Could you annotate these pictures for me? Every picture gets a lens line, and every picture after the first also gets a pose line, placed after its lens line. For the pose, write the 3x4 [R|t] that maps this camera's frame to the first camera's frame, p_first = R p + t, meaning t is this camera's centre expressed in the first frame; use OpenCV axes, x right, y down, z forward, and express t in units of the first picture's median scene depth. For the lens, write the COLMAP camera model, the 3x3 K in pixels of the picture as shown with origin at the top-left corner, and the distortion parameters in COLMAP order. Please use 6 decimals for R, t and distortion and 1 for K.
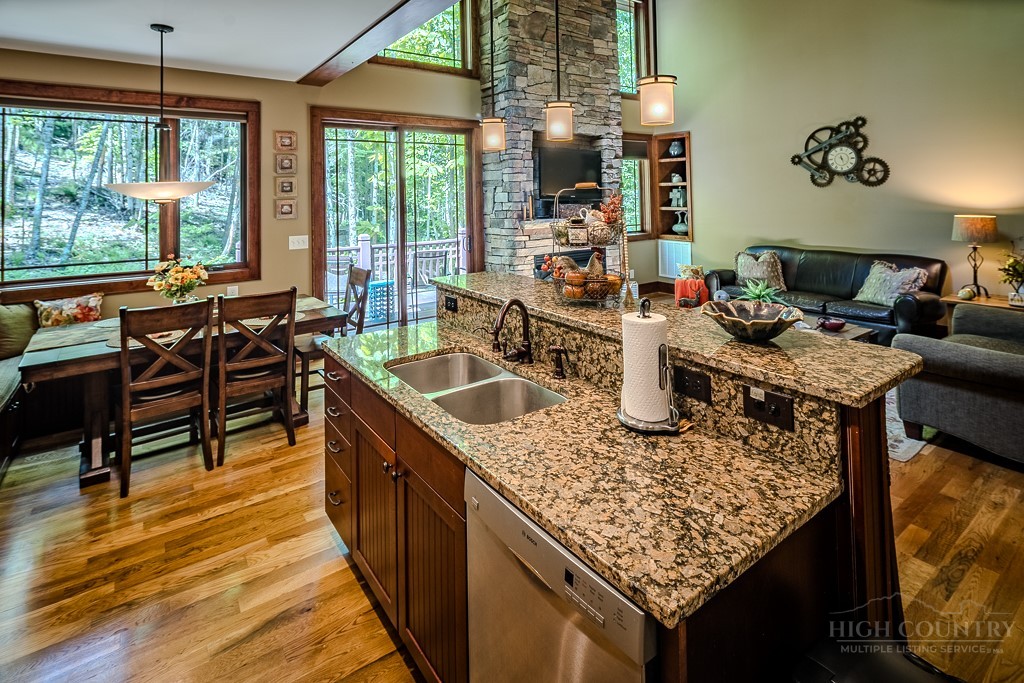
lens RADIAL K [[511.3, 0, 498.7], [0, 511.3, 182.7], [0, 0, 1]] dist [-0.001104, -0.001426]
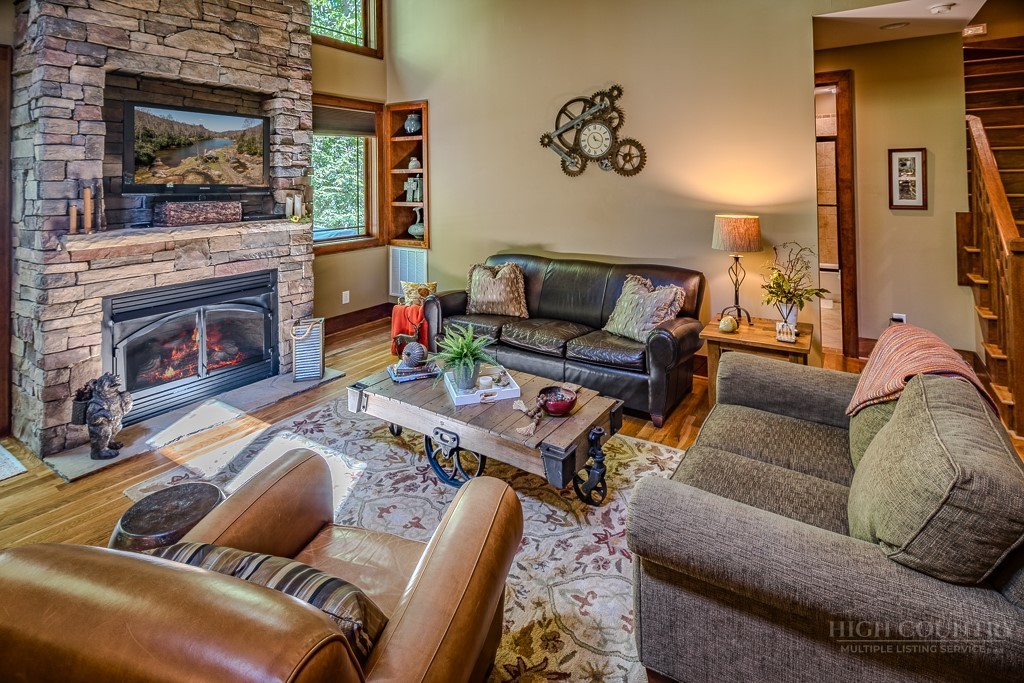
lens RADIAL K [[517.4, 0, 509.1], [0, 517.4, 171.4], [0, 0, 1]] dist [-0.001388, -0.001313]
pose [[0.929861, 0.013061, 0.367678, 0.259012], [-0.012752, 0.999913, -0.003270, 0.004693], [-0.367689, -0.001648, 0.929947, 0.316814]]
